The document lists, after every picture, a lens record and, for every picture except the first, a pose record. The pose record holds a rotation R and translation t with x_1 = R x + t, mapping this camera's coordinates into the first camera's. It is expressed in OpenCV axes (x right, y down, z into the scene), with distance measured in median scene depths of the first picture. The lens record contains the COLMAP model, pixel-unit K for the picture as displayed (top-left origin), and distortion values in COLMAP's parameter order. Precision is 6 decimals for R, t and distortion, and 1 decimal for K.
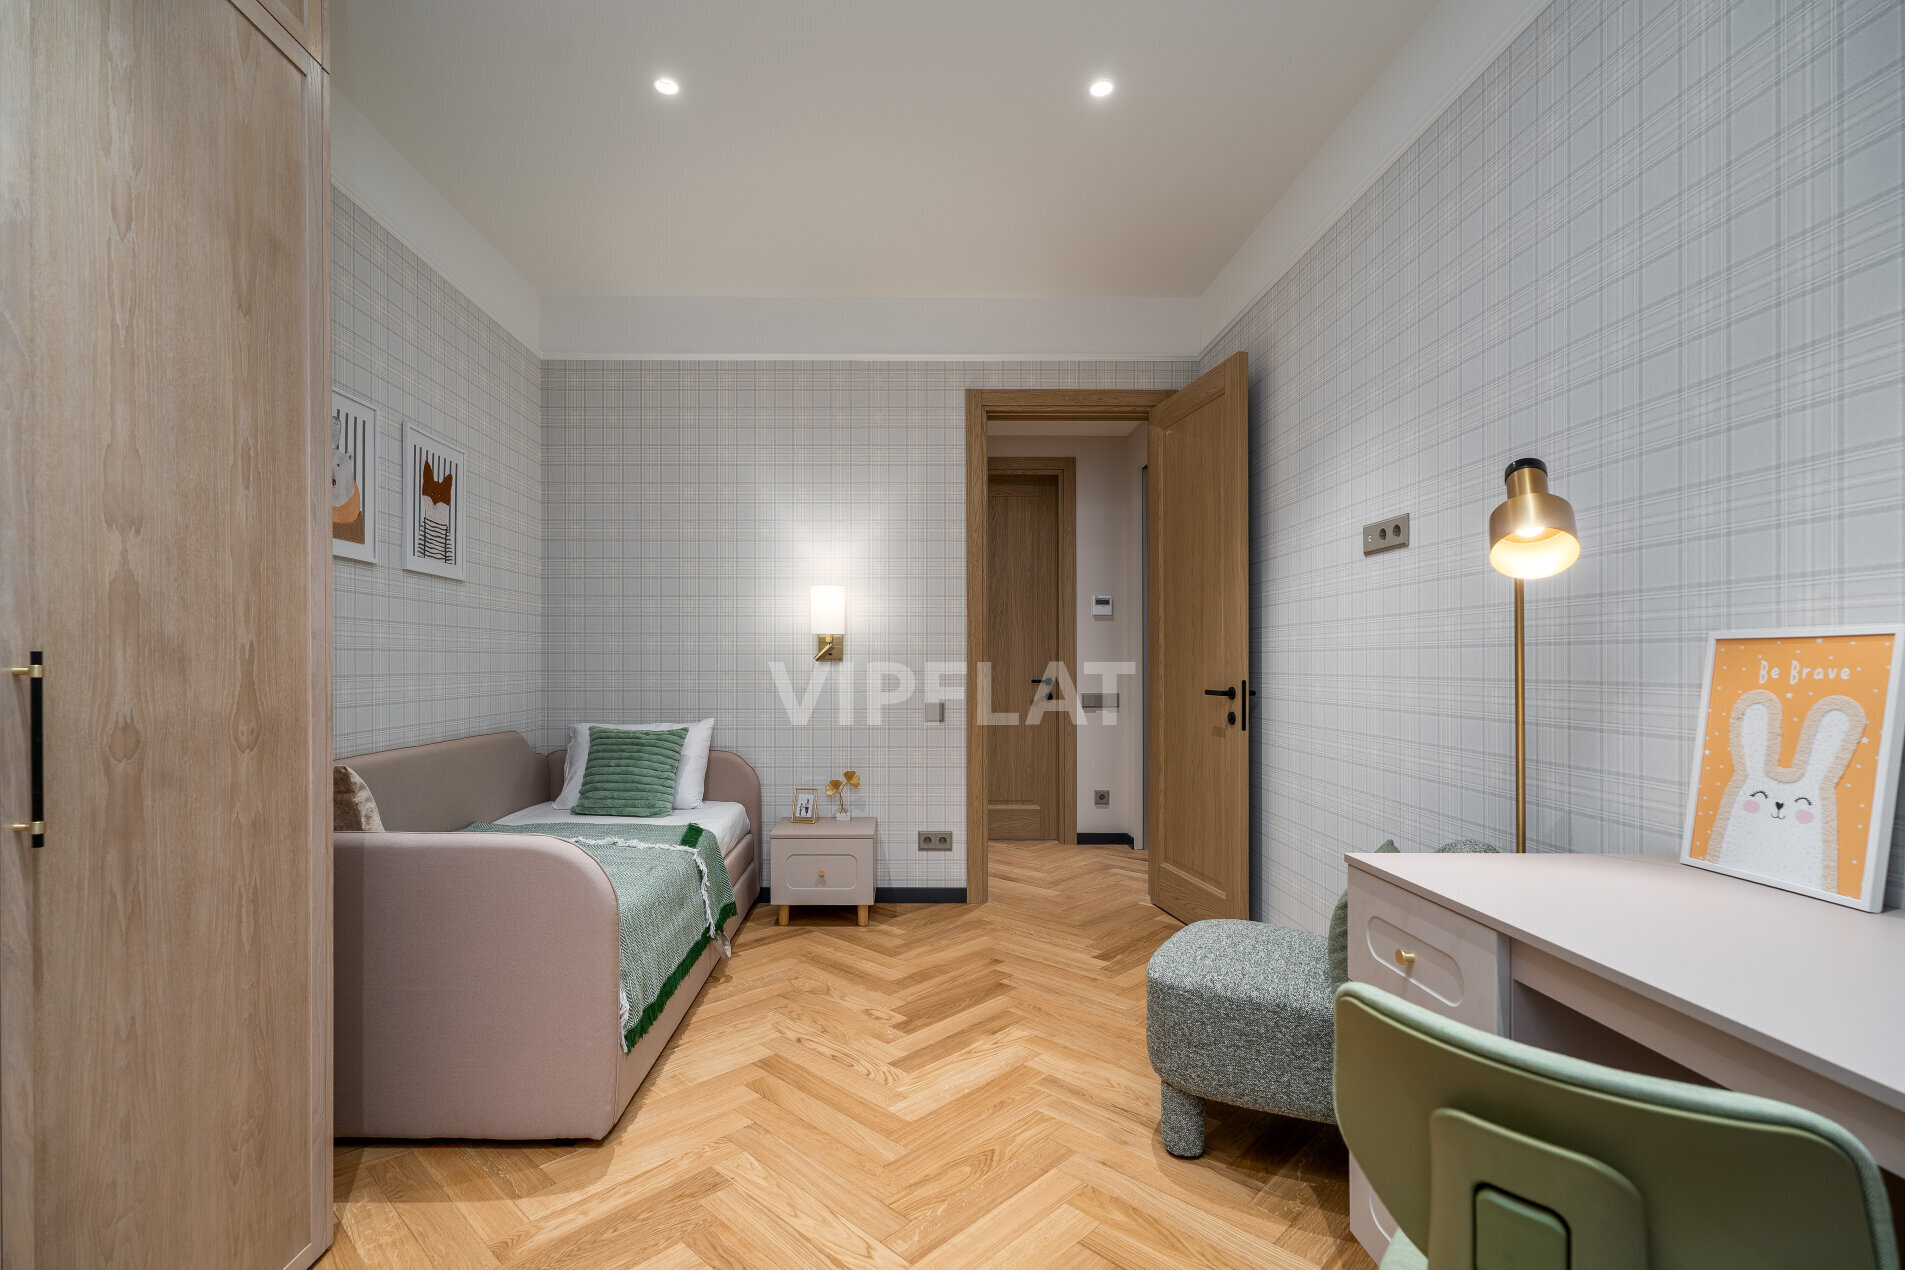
lens RADIAL K [[881.3, 0, 938.5], [0, 881.3, 649.5], [0, 0, 1]] dist [0.000255, 0.000018]
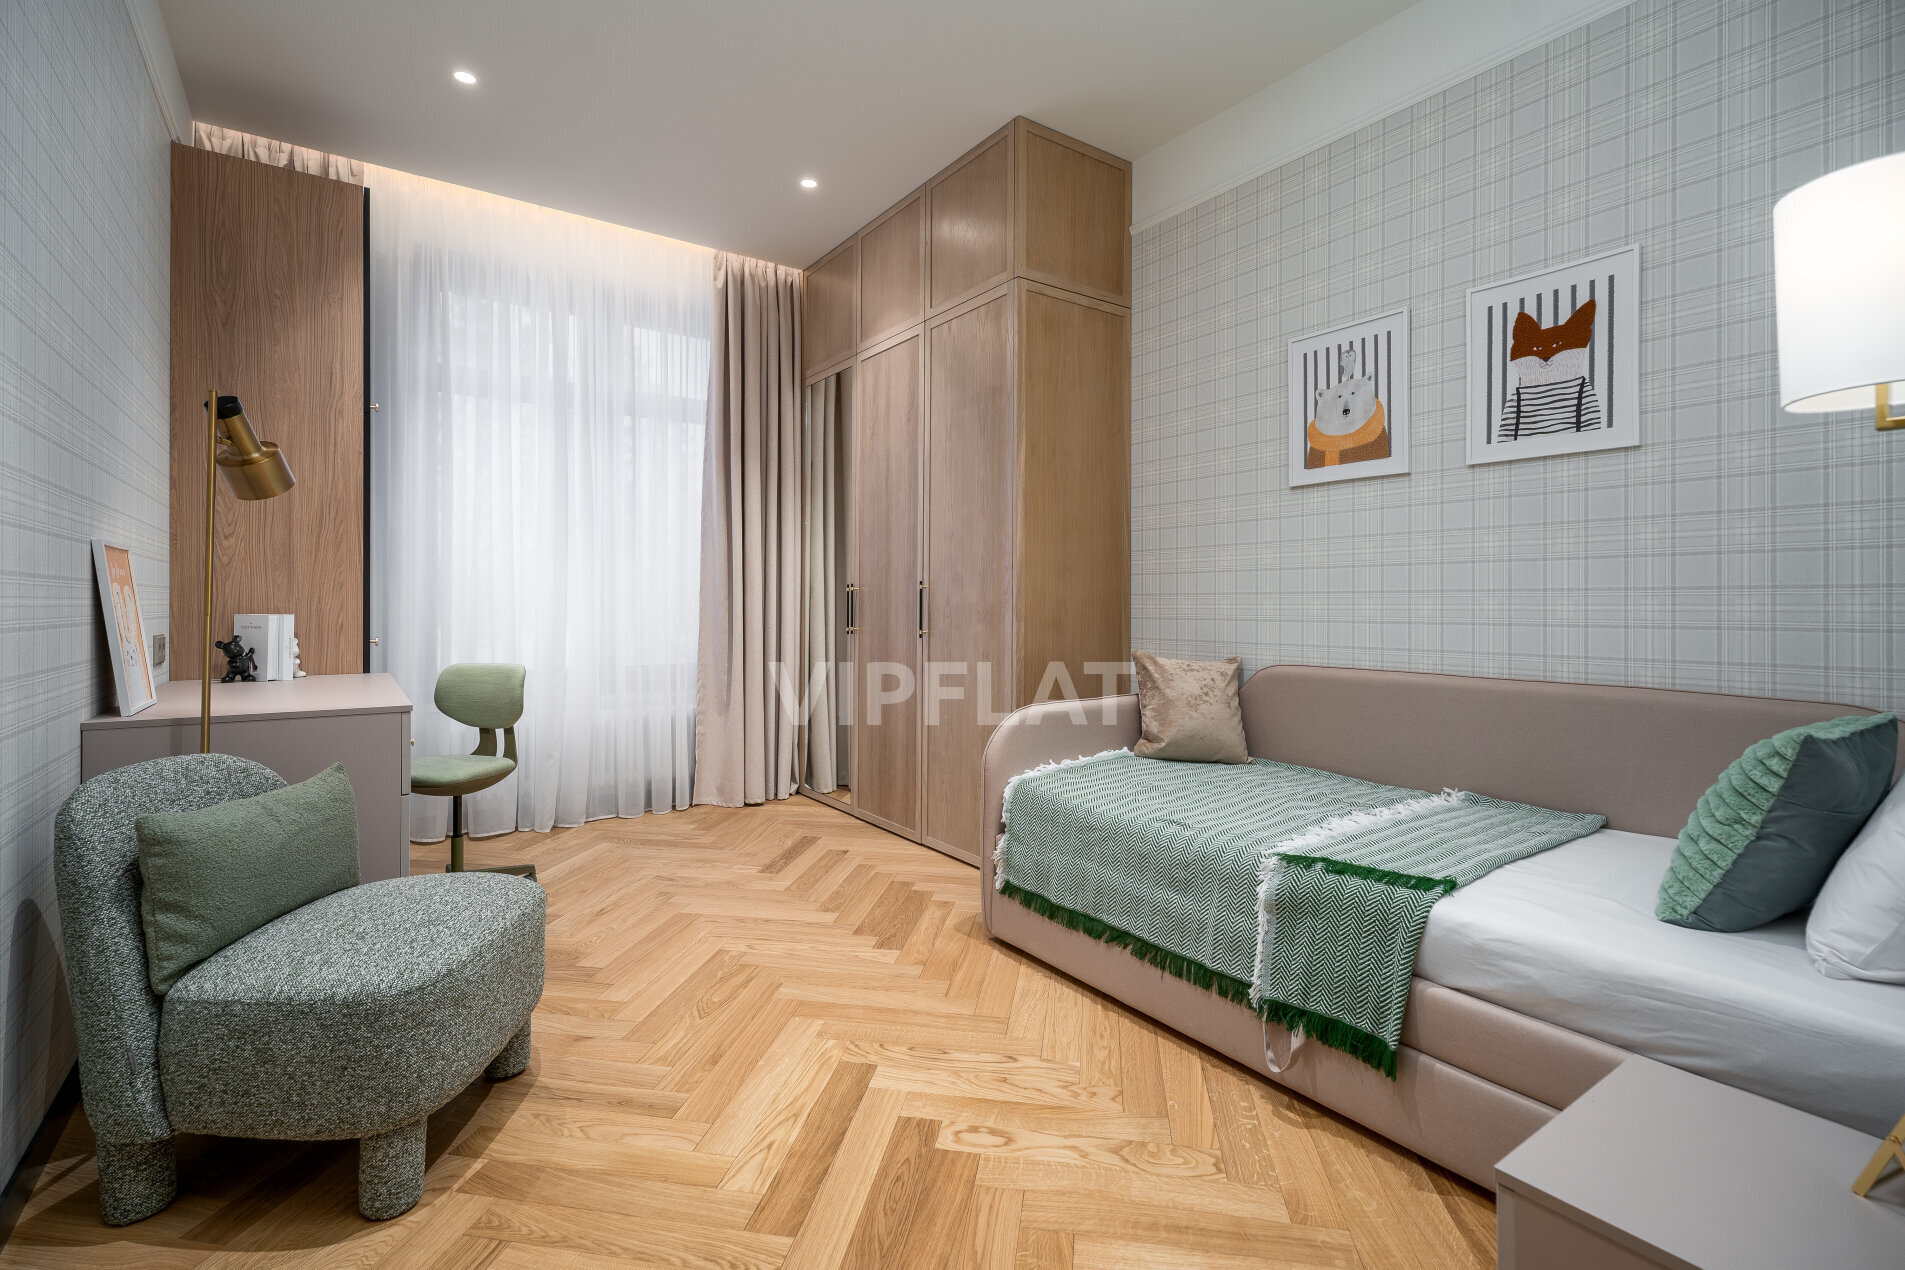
lens RADIAL K [[881.3, 0, 936.5], [0, 881.3, 621.6], [0, 0, 1]] dist [0.000255, 0.000018]
pose [[-0.851152, 0.005805, -0.524887, 0.292851], [0.005656, 0.999982, 0.001886, 0.058508], [0.524889, -0.001364, -0.851170, 1.586880]]
